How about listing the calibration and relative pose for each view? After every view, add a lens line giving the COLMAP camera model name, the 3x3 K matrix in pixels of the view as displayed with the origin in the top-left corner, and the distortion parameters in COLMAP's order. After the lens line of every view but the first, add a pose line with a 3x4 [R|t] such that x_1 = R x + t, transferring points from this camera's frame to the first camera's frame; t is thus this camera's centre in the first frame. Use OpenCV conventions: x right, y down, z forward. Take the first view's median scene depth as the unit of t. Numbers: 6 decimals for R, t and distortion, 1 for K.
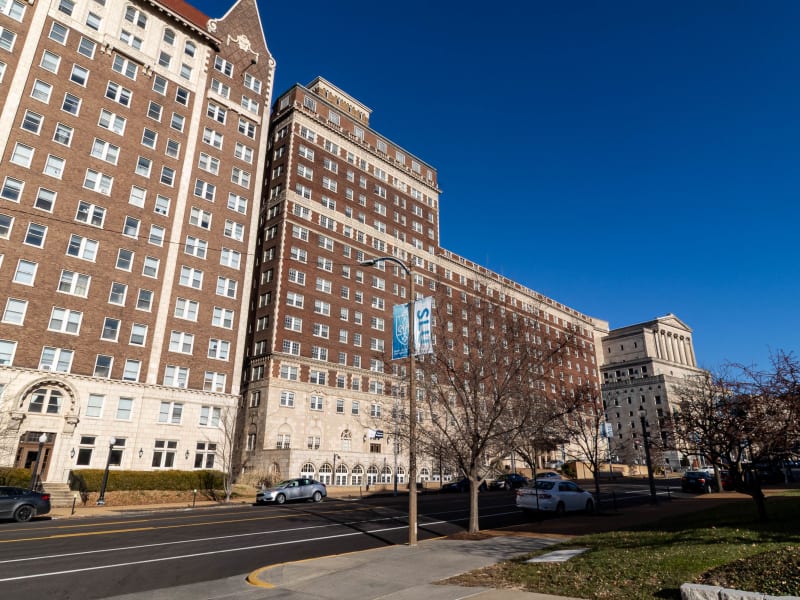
lens RADIAL K [[495.7, 0, 294.9], [0, 495.7, 279.7], [0, 0, 1]] dist [0.000922, 0.000099]
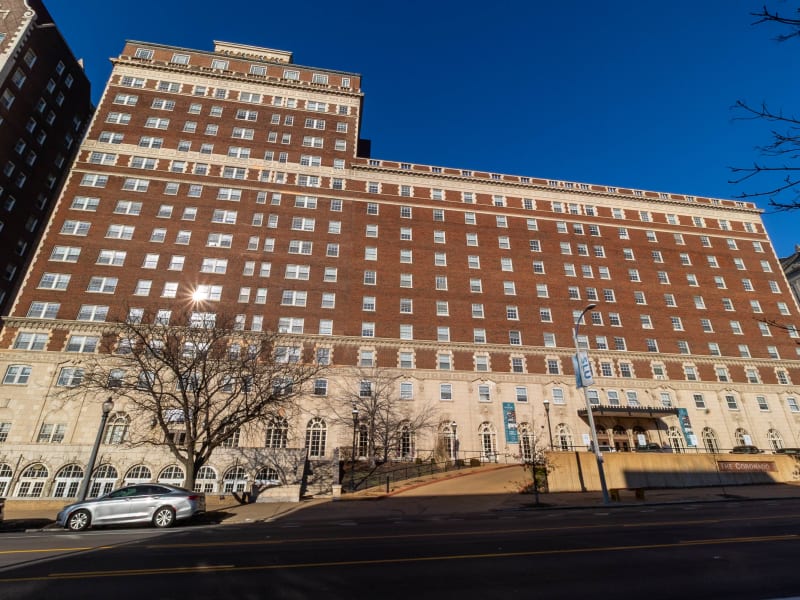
lens RADIAL K [[418.8, 0, 397.9], [0, 418.8, 227.1], [0, 0, 1]] dist [0.001285, -0.000097]
pose [[0.861613, -0.260127, -0.435841, 0.623724], [0.181530, 0.959820, -0.213991, 0.194596], [0.473994, 0.105259, 0.874214, 0.492901]]
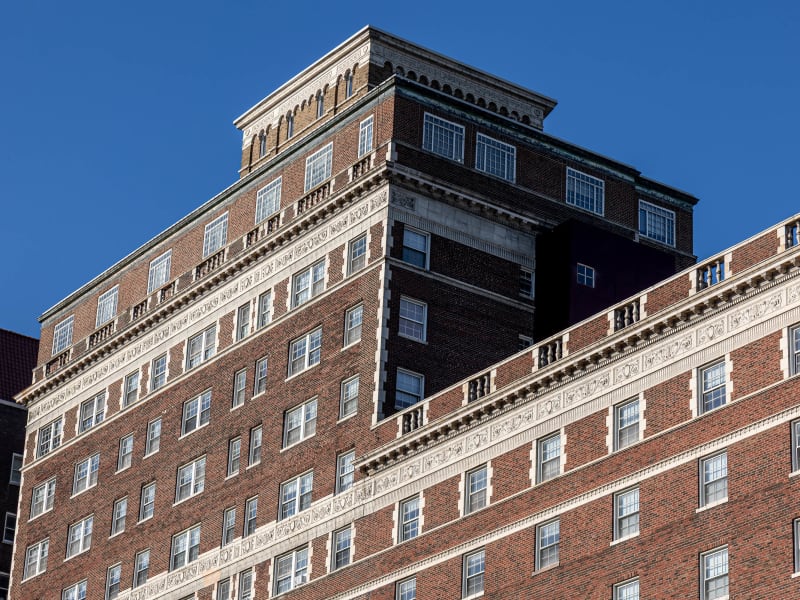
lens RADIAL K [[2329.0, 0, 400.0], [0, 2329.0, 300.0], [0, 0, 1]] dist [-0.032650, 0.279746]
pose [[-0.075715, -0.474400, -0.877048, 1.256932], [0.266938, 0.837825, -0.476228, 0.391168], [0.960735, -0.270175, 0.063200, 0.995042]]
